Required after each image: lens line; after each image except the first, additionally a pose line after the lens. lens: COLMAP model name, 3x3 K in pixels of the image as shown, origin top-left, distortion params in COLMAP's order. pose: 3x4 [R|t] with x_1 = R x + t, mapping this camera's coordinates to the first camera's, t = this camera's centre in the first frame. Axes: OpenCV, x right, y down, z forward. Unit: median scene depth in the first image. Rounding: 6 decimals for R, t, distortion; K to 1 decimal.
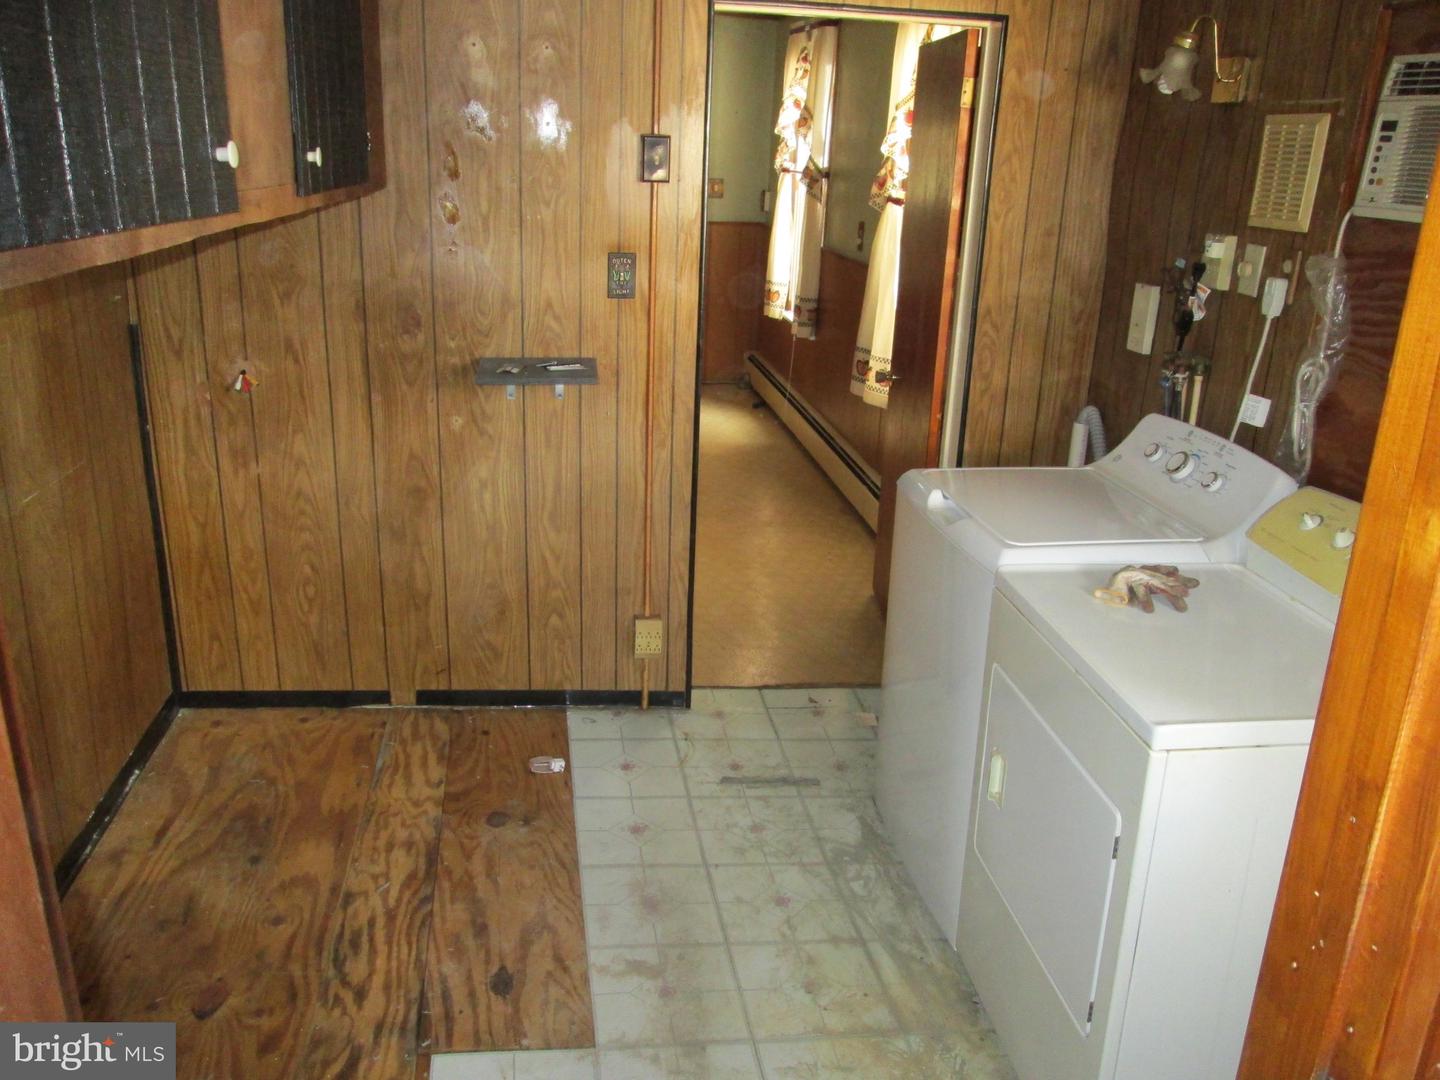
lens RADIAL K [[1182.6, 0, 722.8], [0, 1182.6, 538.1], [0, 0, 1]] dist [-0.053489, 0.036408]
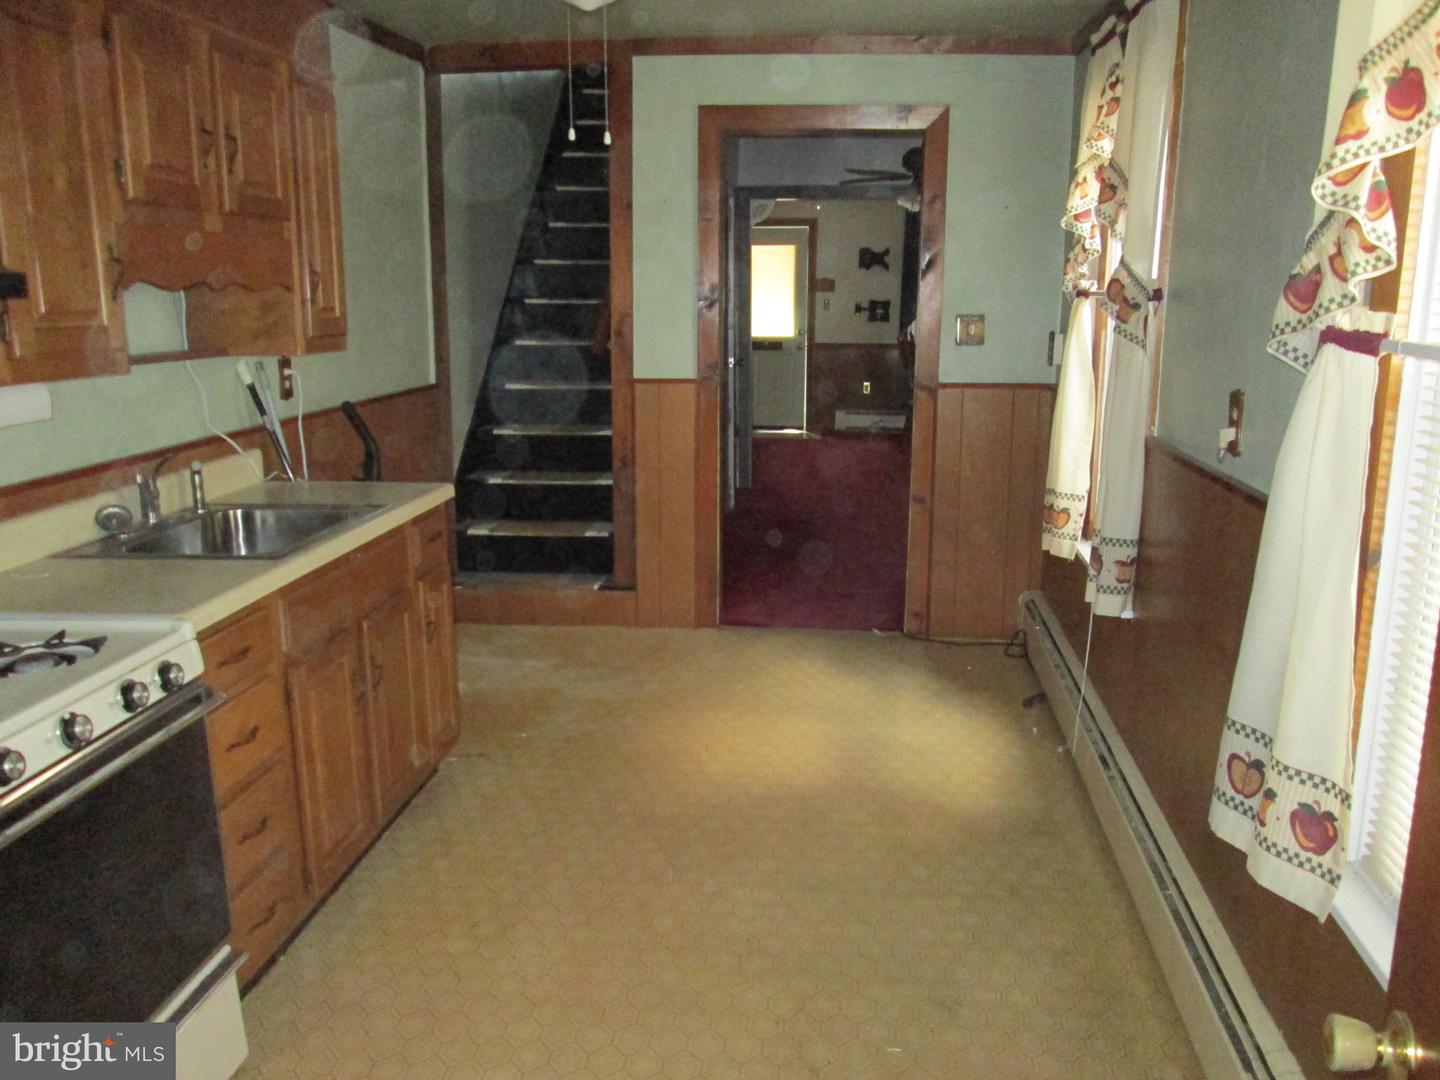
lens RADIAL K [[1182.6, 0, 725.5], [0, 1182.6, 543.6], [0, 0, 1]] dist [-0.053489, 0.036408]
pose [[0.961271, 0.013054, -0.275296, 0.049726], [-0.045429, 0.992719, -0.111555, -0.137739], [0.271835, 0.119741, 0.954865, 0.480026]]
